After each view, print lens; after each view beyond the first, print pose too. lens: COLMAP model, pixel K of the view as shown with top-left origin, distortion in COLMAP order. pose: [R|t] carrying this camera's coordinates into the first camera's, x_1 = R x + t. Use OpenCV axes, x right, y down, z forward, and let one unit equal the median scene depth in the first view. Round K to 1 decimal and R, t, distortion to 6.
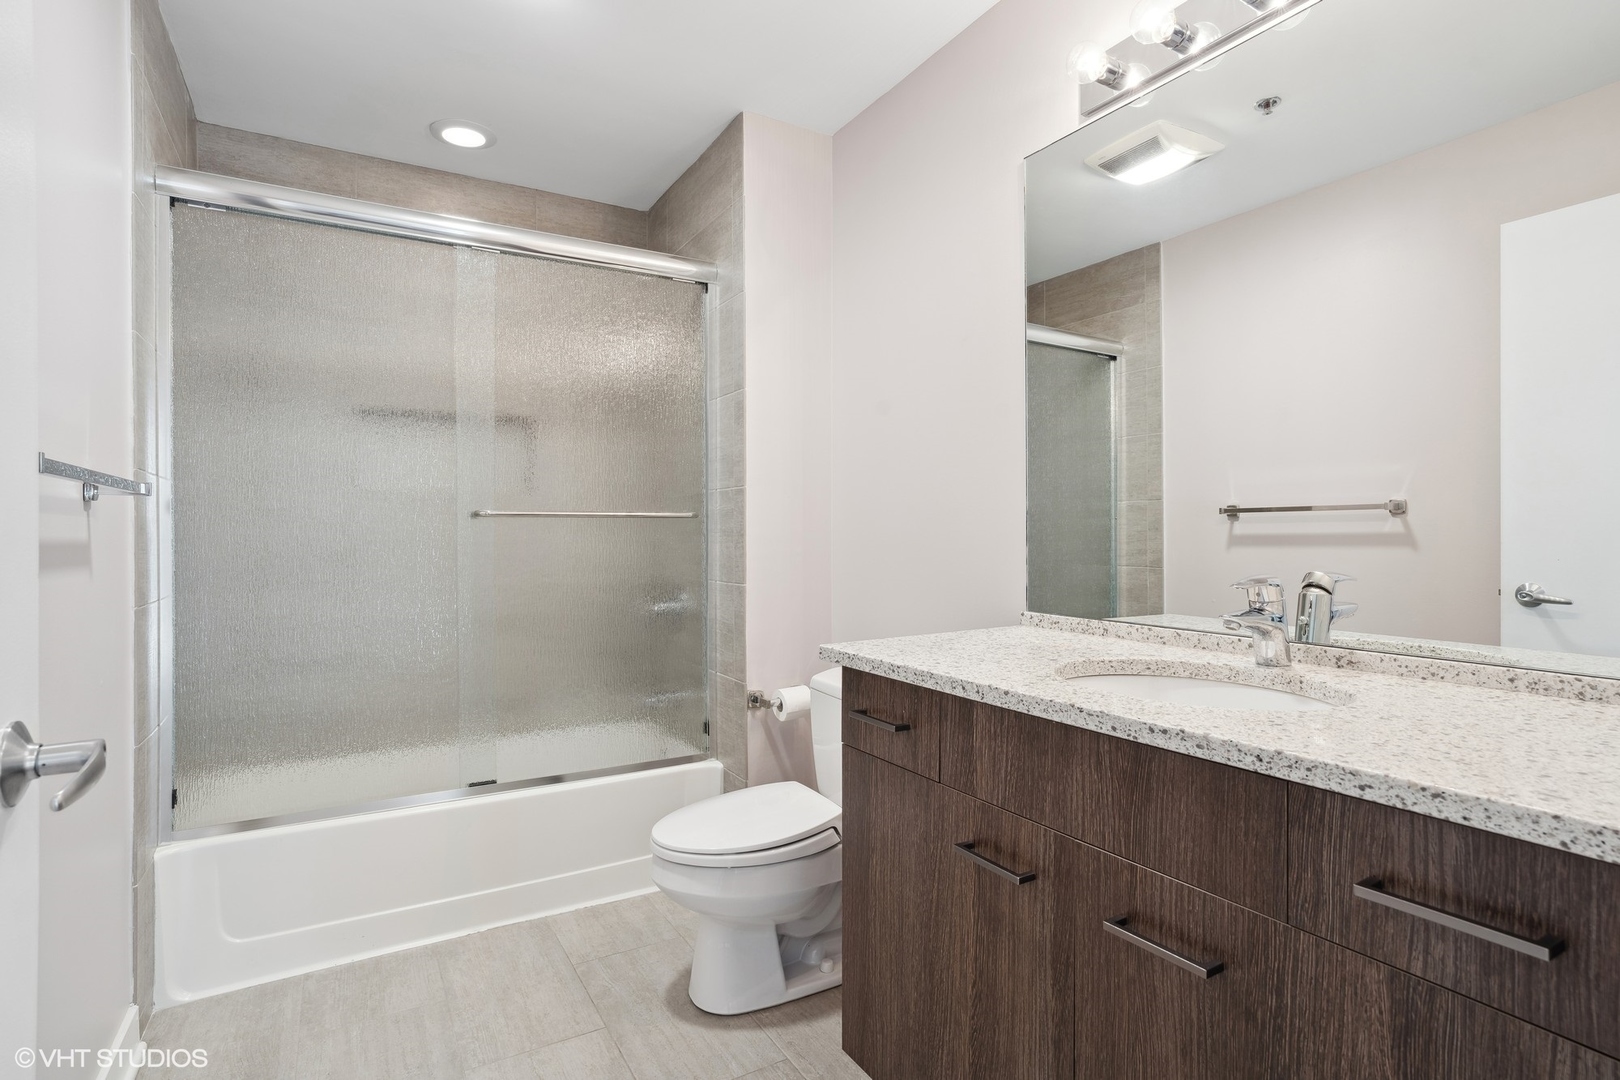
lens RADIAL K [[789.8, 0, 806.0], [0, 789.8, 540.1], [0, 0, 1]] dist [-0.052400, 0.029916]
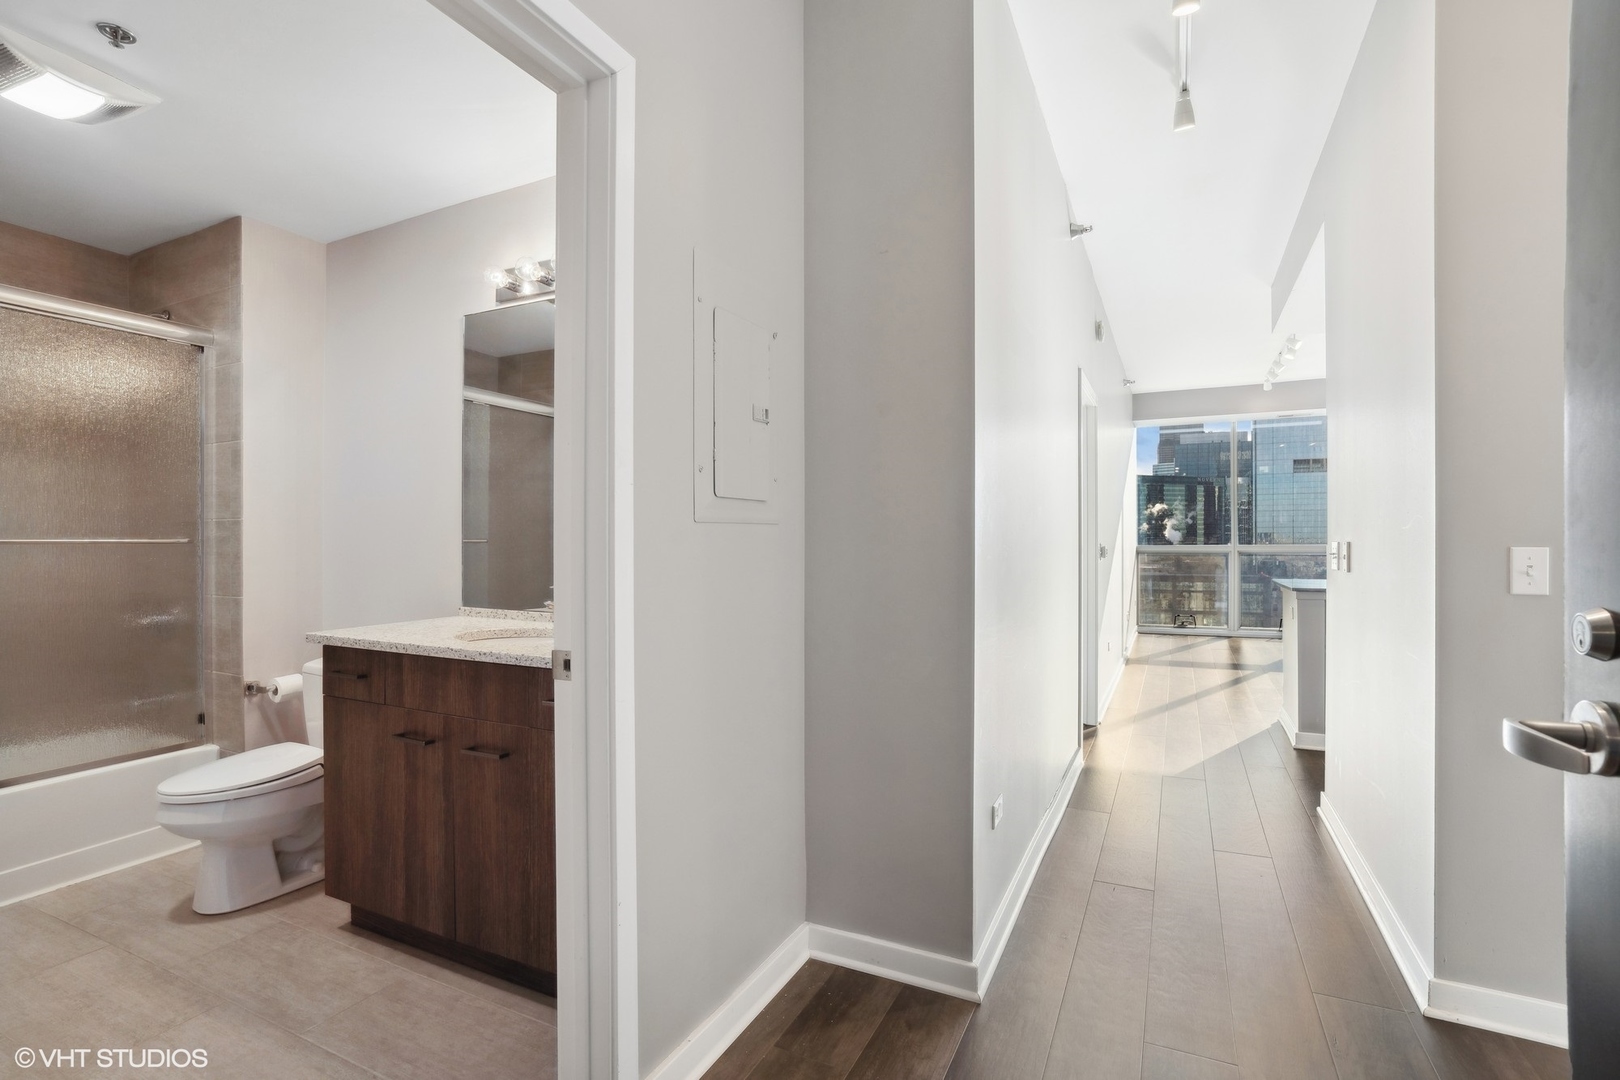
lens RADIAL K [[770.9, 0, 804.4], [0, 770.9, 548.2], [0, 0, 1]] dist [-0.050232, 0.026275]
pose [[0.837227, 0.000967, 0.546855, 0.019710], [0.000800, 0.999995, -0.002993, -0.022156], [-0.546855, 0.002943, 0.837222, -0.648289]]
